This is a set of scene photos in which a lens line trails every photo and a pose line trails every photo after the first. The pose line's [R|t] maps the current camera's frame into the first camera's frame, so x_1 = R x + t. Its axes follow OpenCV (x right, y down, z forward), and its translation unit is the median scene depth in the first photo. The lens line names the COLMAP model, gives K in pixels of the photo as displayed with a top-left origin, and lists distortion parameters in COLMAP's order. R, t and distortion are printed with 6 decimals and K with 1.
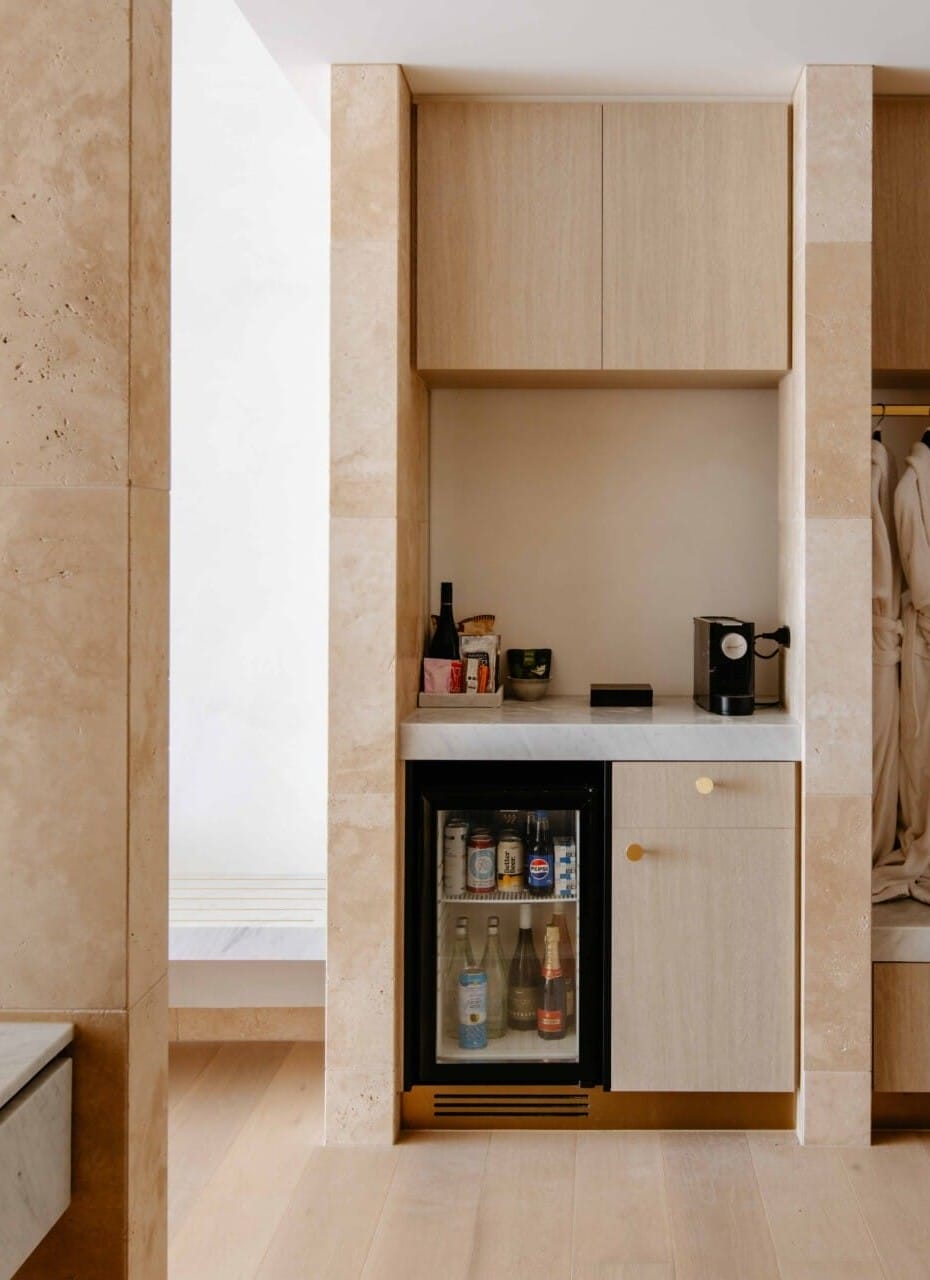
lens RADIAL K [[1438.0, 0, 465.0], [0, 1438.0, 544.6], [0, 0, 1]] dist [0.005863, 0.000421]
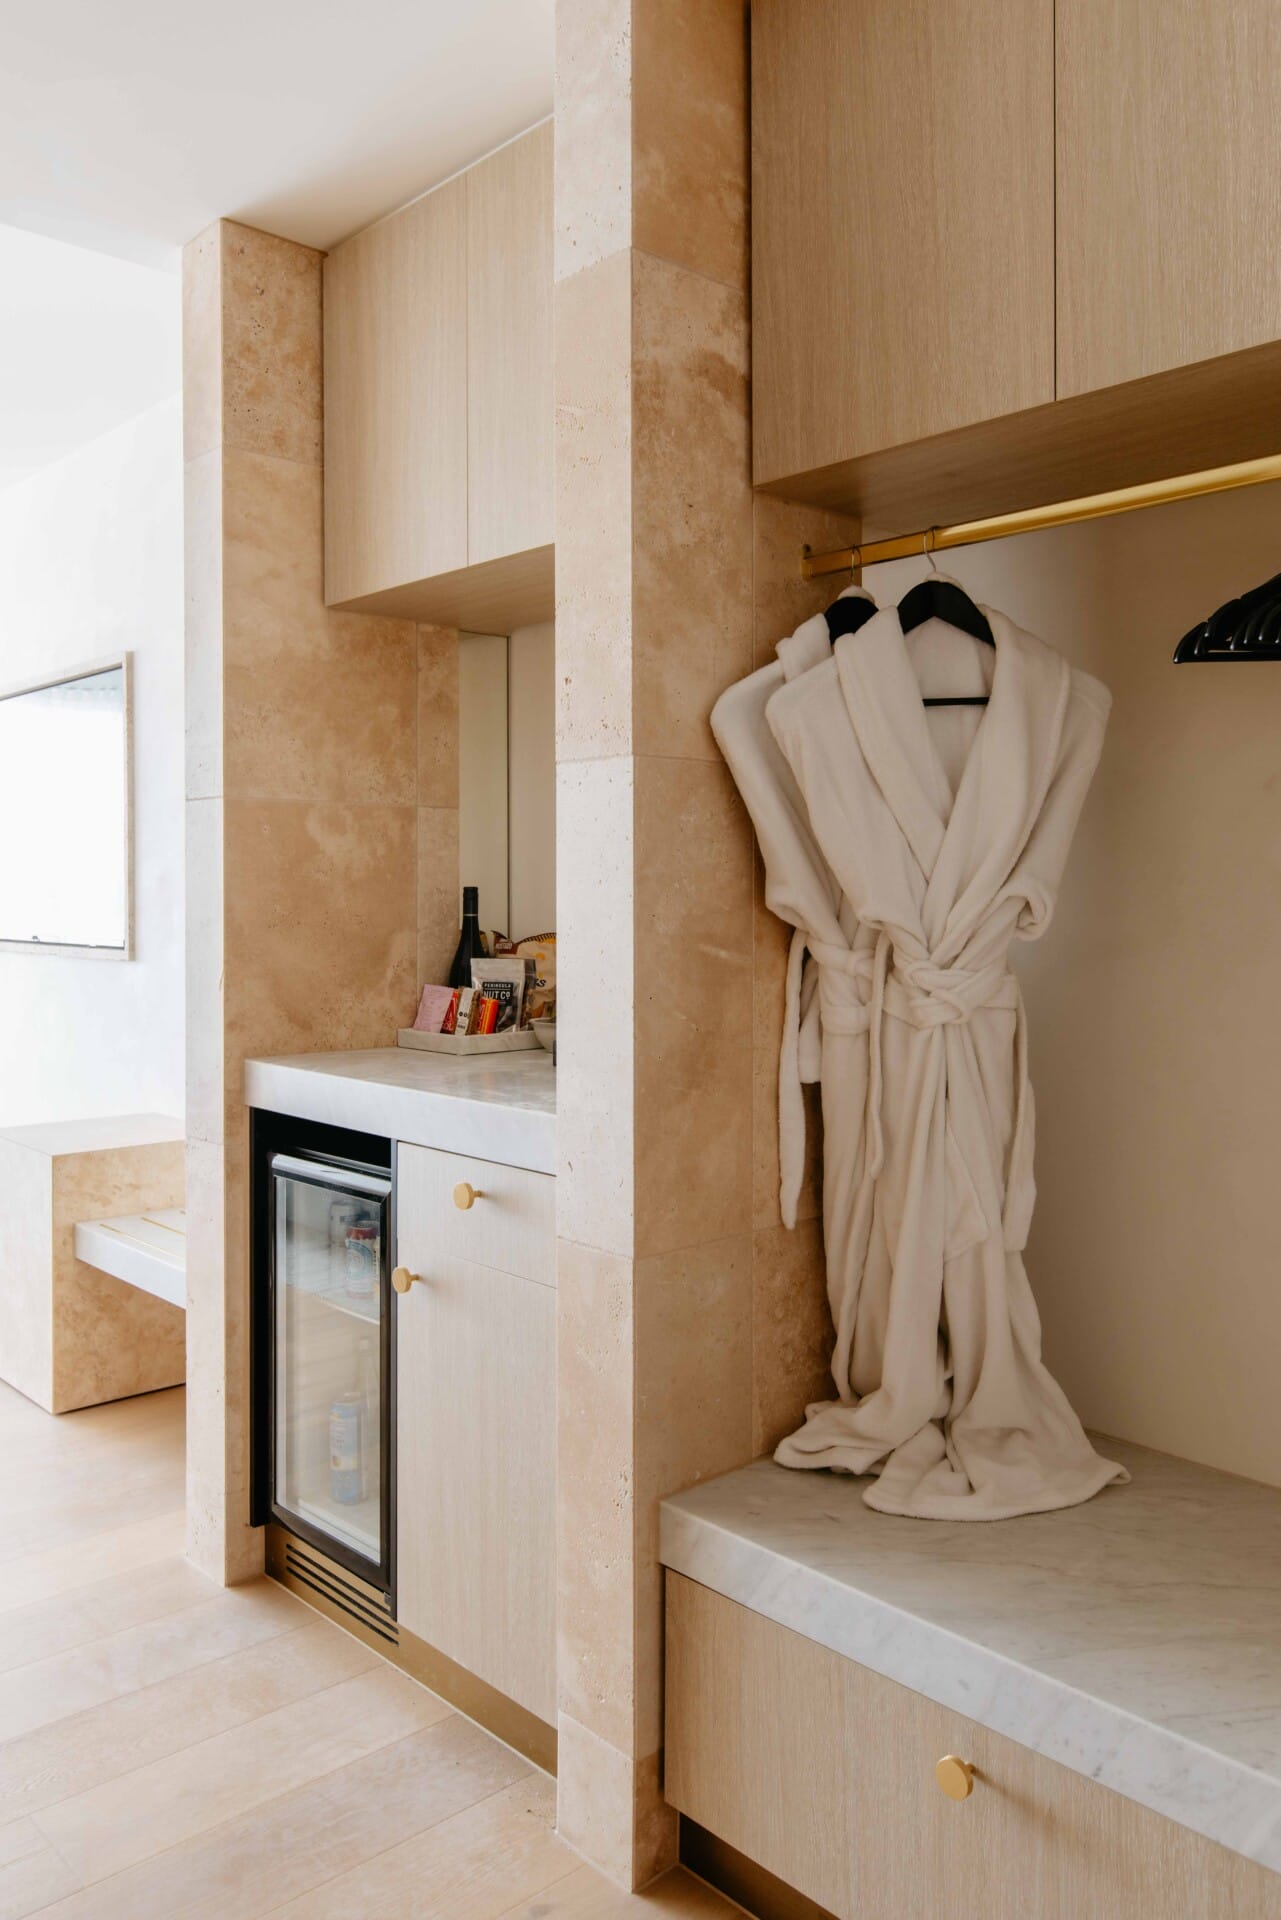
lens RADIAL K [[1437.7, 0, 640.8], [0, 1437.7, 906.6], [0, 0, 1]] dist [-0.000671, 0.001178]
pose [[0.679005, 0.004739, -0.734119, 0.675286], [0.002052, 0.999963, 0.008352, 0.034636], [0.734131, -0.007177, 0.678970, 0.621603]]
